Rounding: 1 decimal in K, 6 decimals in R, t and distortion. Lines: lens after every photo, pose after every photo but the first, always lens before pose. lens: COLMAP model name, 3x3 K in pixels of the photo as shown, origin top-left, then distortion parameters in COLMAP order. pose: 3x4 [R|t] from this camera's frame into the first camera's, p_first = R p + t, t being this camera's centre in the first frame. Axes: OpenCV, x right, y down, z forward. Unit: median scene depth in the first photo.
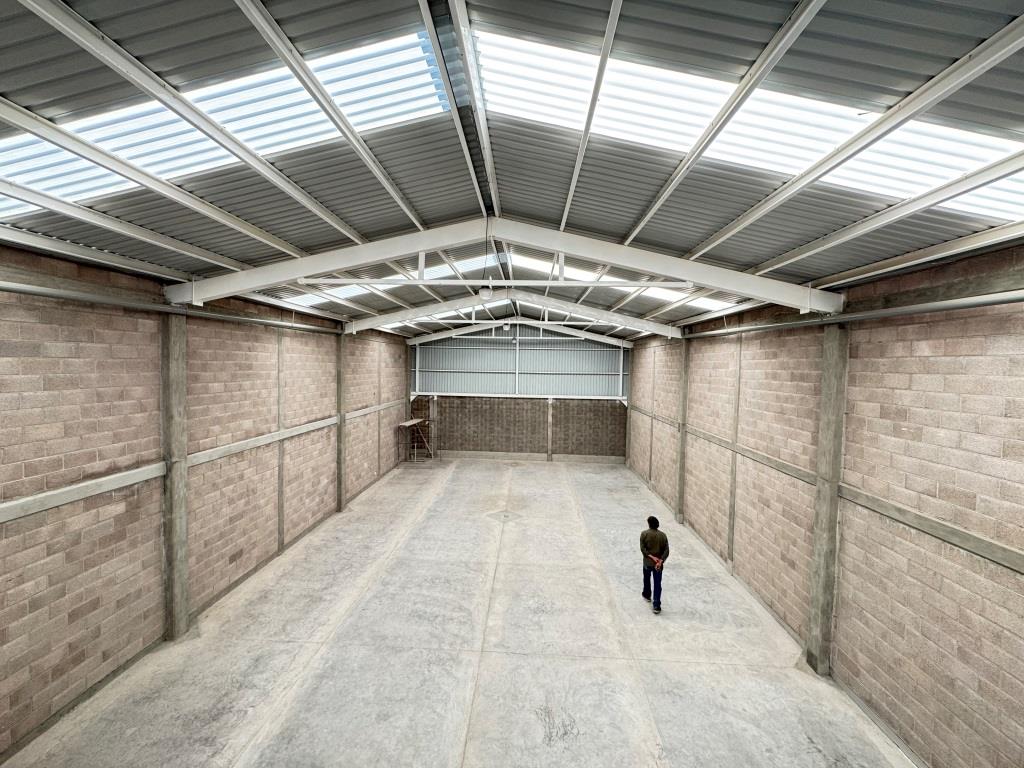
lens RADIAL K [[407.8, 0, 512.0], [0, 407.8, 384.0], [0, 0, 1]] dist [-0.002010, 0.000369]
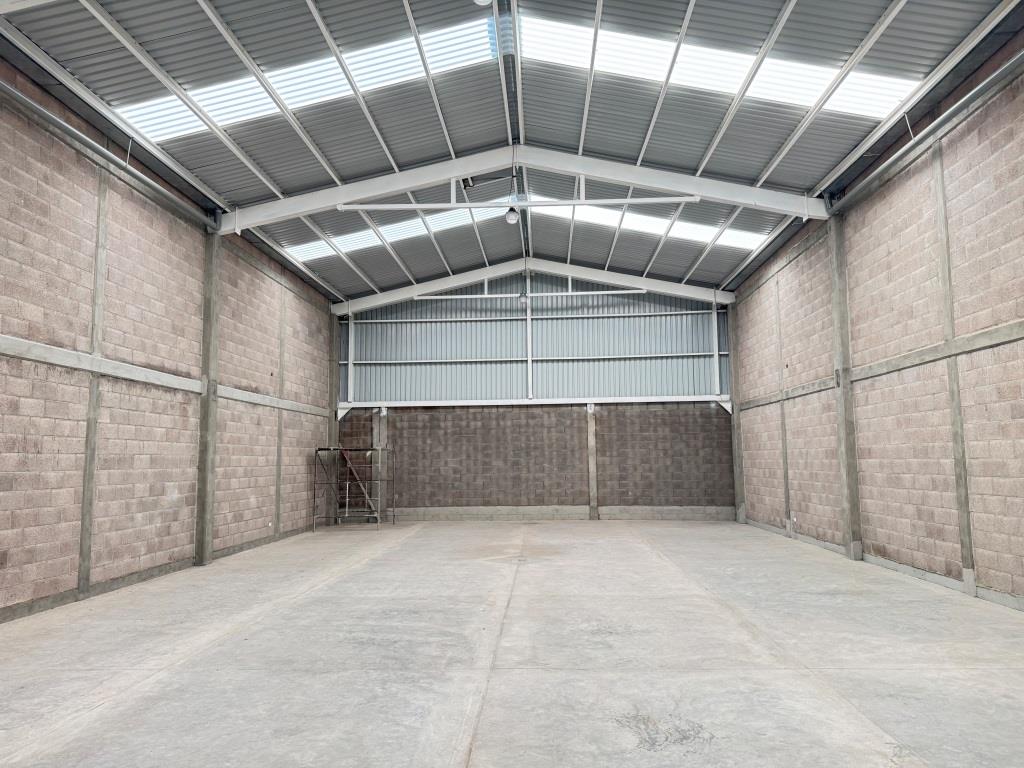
lens RADIAL K [[711.6, 0, 518.0], [0, 711.6, 390.3], [0, 0, 1]] dist [0.108654, -0.154449]
pose [[0.999494, -0.030244, 0.009900, -0.033035], [0.031347, 0.989307, -0.142436, 0.357109], [-0.005487, 0.142674, 0.989754, 0.082307]]
